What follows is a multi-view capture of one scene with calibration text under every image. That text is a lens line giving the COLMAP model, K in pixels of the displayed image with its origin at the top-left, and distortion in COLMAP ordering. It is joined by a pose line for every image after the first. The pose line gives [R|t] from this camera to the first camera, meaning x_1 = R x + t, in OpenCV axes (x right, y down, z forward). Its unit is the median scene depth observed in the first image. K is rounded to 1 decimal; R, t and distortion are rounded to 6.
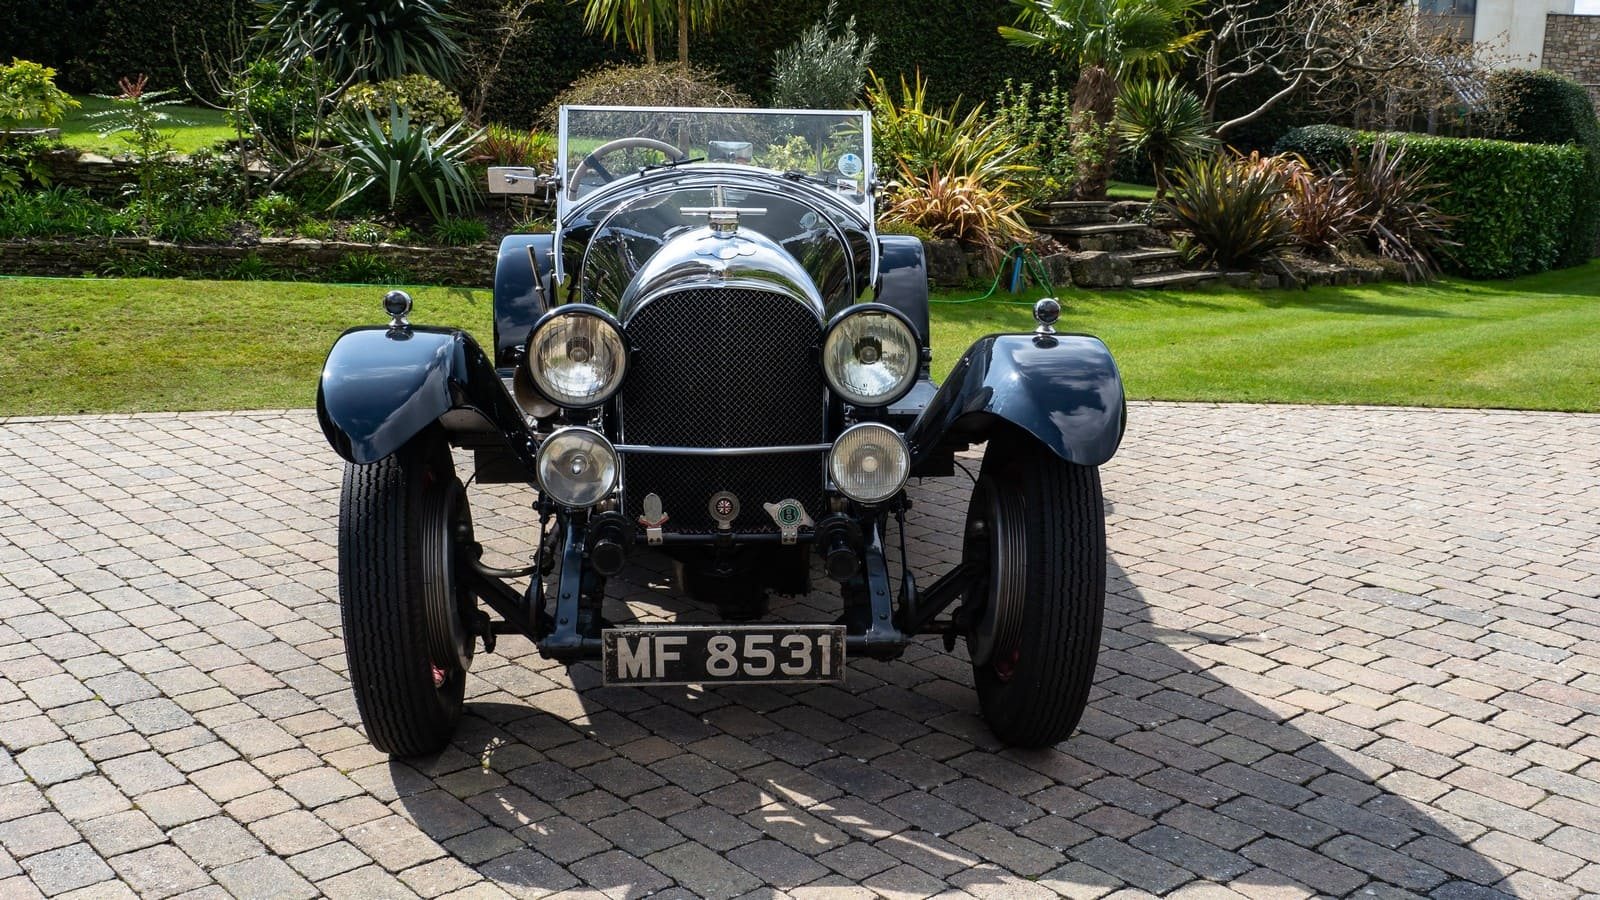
lens RADIAL K [[1554.6, 0, 801.3], [0, 1554.6, 452.0], [0, 0, 1]] dist [0.009790, 0.000000]
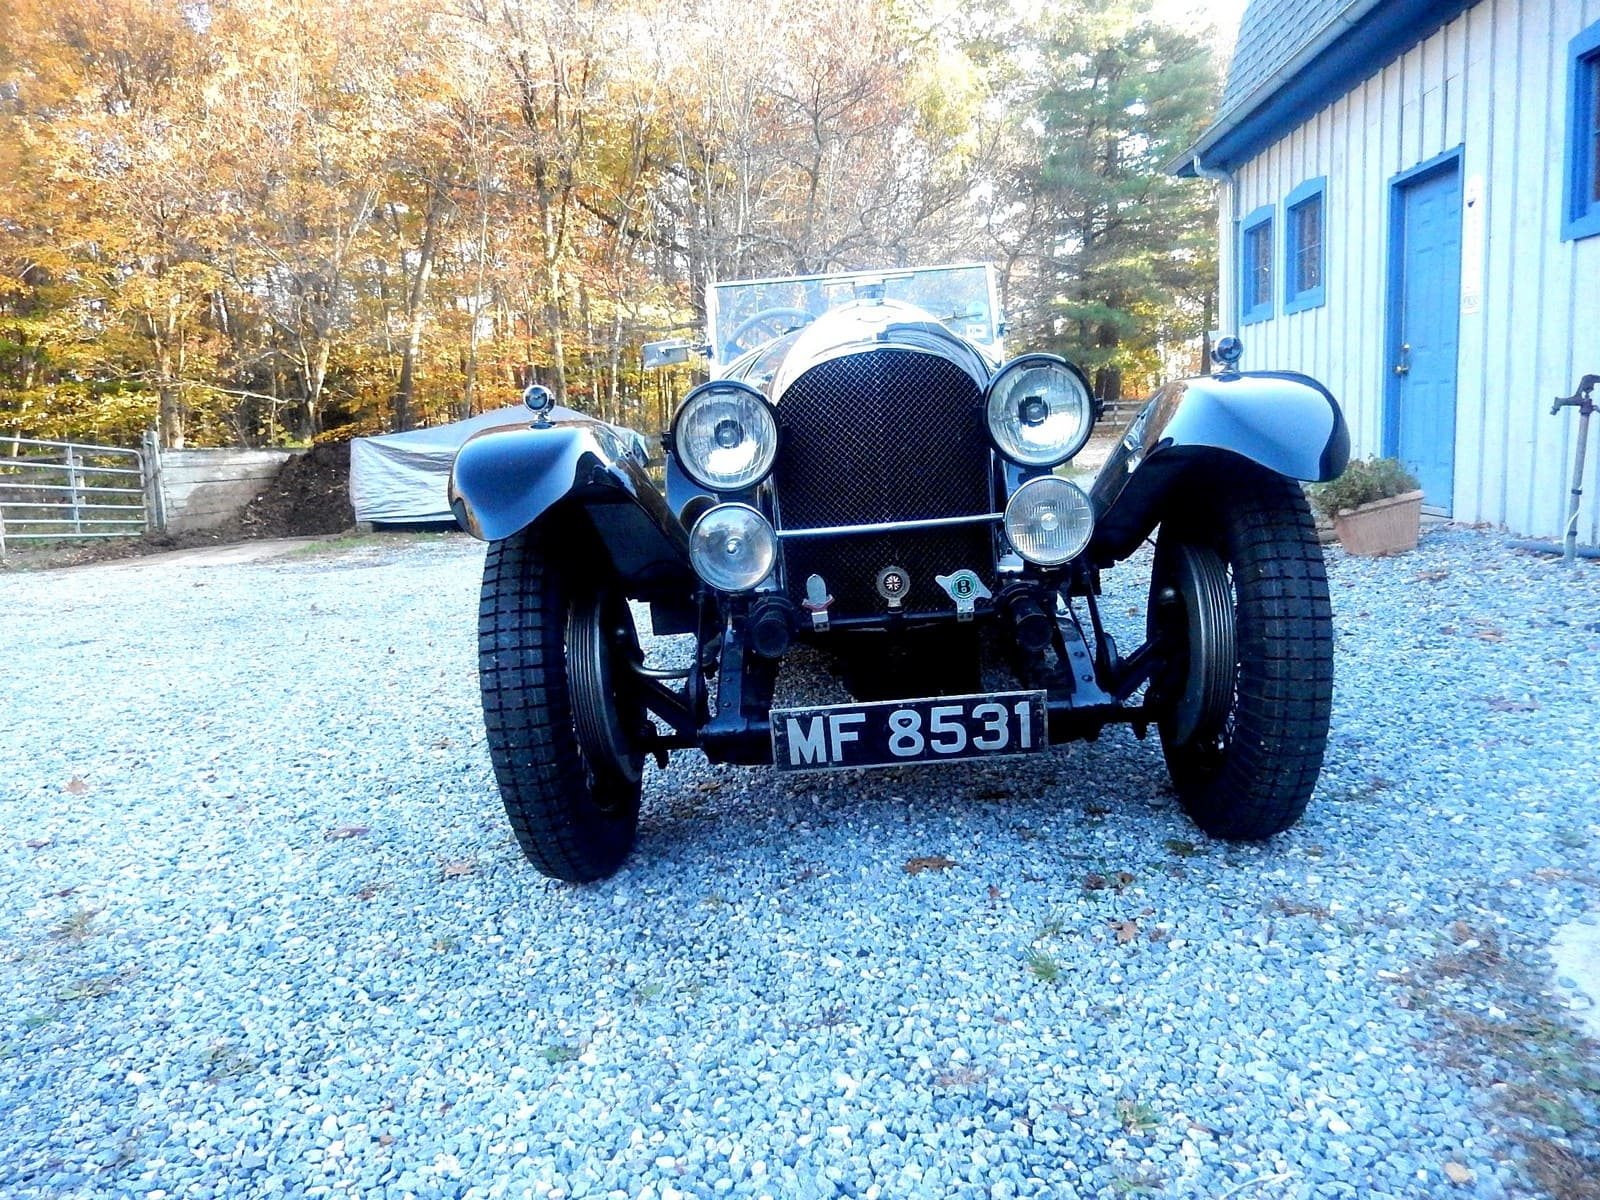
lens RADIAL K [[1147.2, 0, 807.6], [0, 1147.2, 608.1], [0, 0, 1]] dist [-0.025087, -0.000819]
pose [[0.992753, -0.072754, -0.095647, -0.037932], [0.066622, 0.995605, -0.065819, 0.096887], [0.100015, 0.058969, 0.993237, 0.336157]]
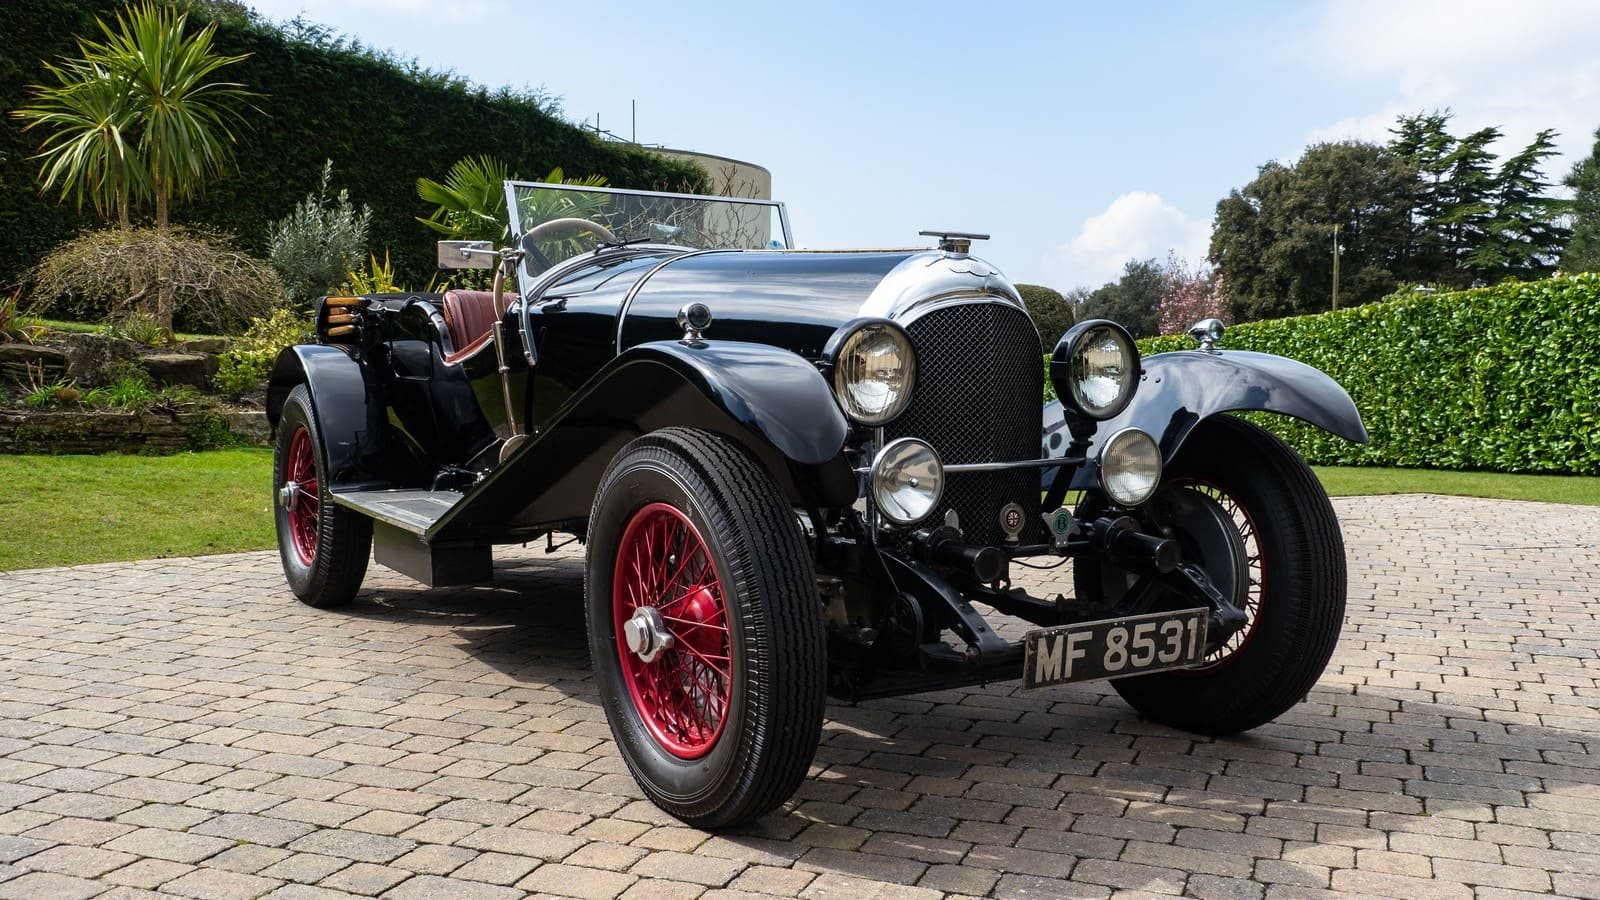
lens RADIAL K [[1447.7, 0, 783.6], [0, 1447.7, 448.3], [0, 0, 1]] dist [0.009661, 0.000000]
pose [[0.888538, -0.037187, 0.457293, -0.636831], [0.099050, 0.988753, -0.112052, 0.084687], [-0.447983, 0.144858, 0.882229, 0.255329]]
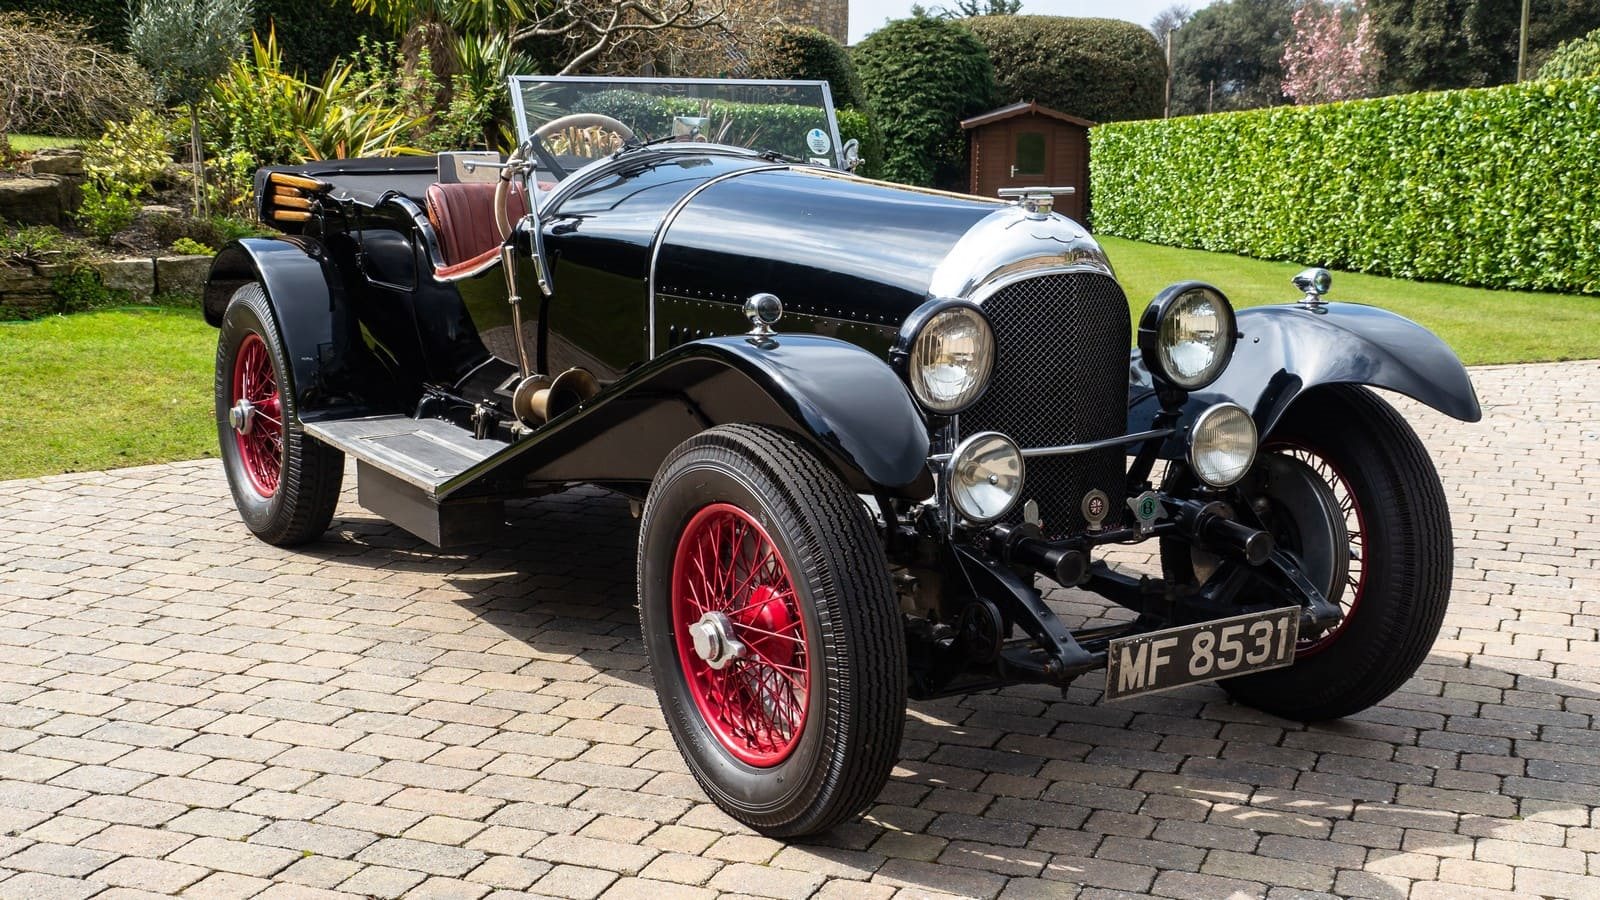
lens RADIAL K [[1959.5, 0, 774.6], [0, 1959.5, 441.3], [0, 0, 1]] dist [0.012313, 0.000000]
pose [[0.887162, -0.087483, 0.453089, -0.792655], [0.100939, 0.994877, -0.005549, -0.017381], [-0.450282, 0.050657, 0.891448, 0.039186]]
